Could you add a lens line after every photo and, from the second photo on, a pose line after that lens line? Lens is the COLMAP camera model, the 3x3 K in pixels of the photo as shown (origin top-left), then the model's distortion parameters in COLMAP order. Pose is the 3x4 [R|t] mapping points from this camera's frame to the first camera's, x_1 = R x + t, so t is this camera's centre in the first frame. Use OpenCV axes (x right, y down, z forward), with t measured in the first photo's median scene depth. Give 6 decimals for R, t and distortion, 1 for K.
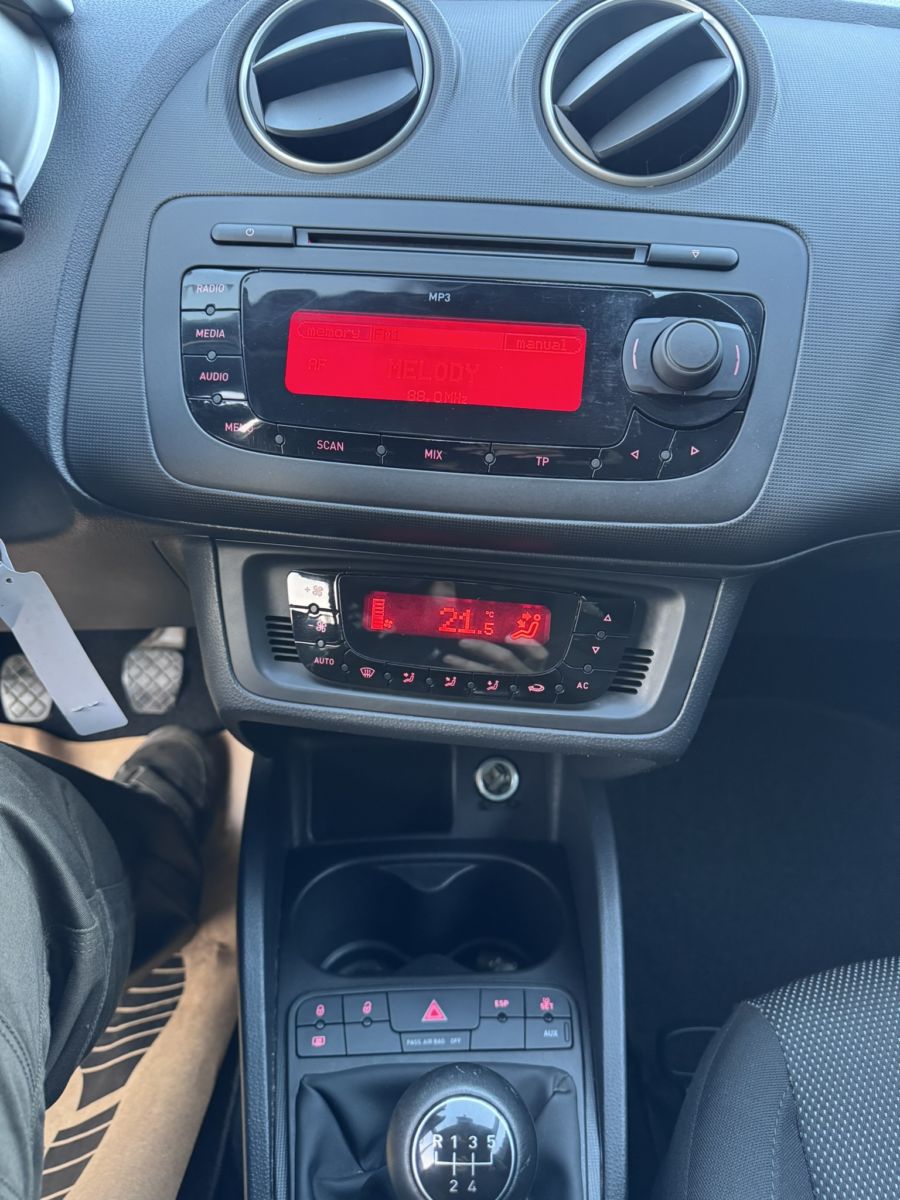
lens RADIAL K [[832.3, 0, 450.0], [0, 832.3, 600.0], [0, 0, 1]] dist [0.031867, -0.059183]
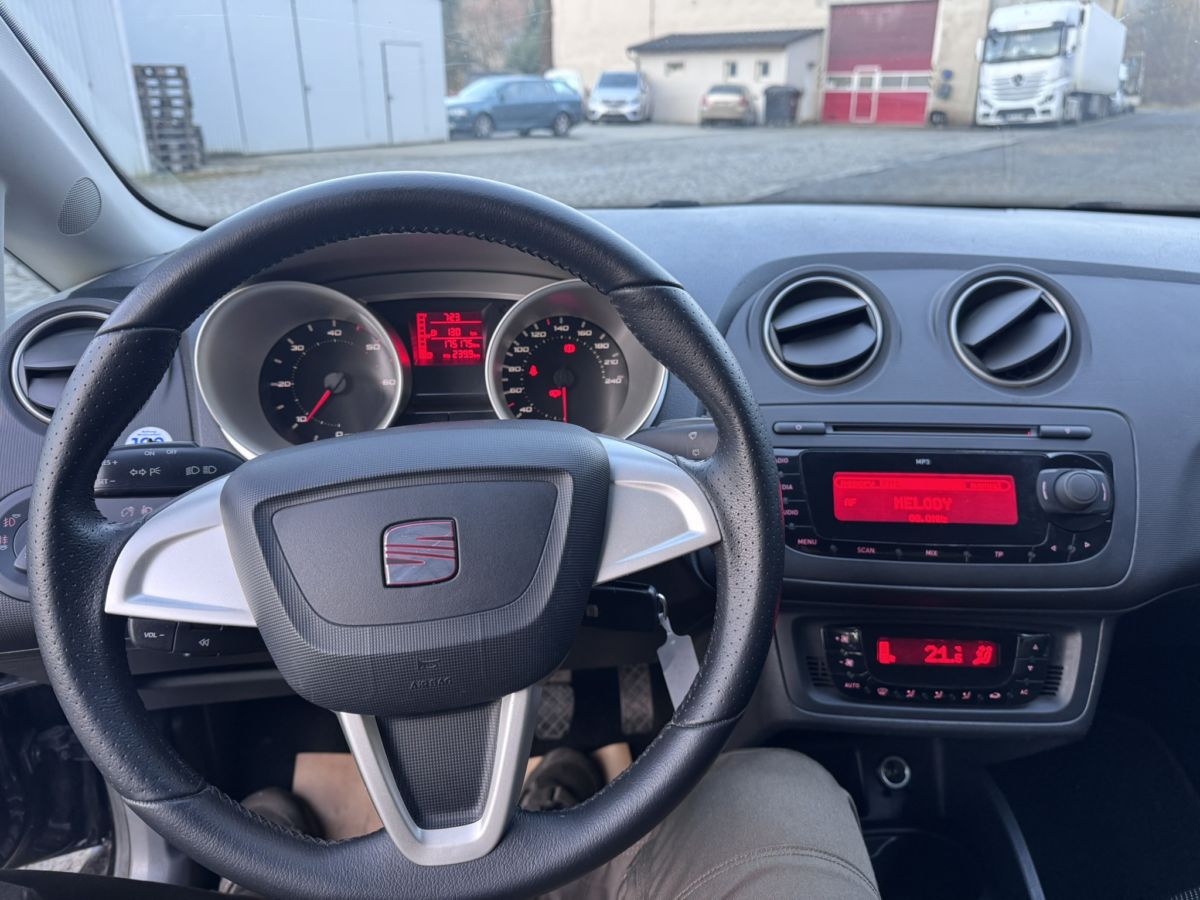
lens RADIAL K [[832.3, 0, 600.0], [0, 832.3, 450.0], [0, 0, 1]] dist [0.031867, -0.059183]
pose [[0.998333, -0.045778, 0.035146, -0.681420], [0.051802, 0.979244, -0.195953, -0.077856], [-0.025446, 0.197447, 0.979983, -0.618731]]
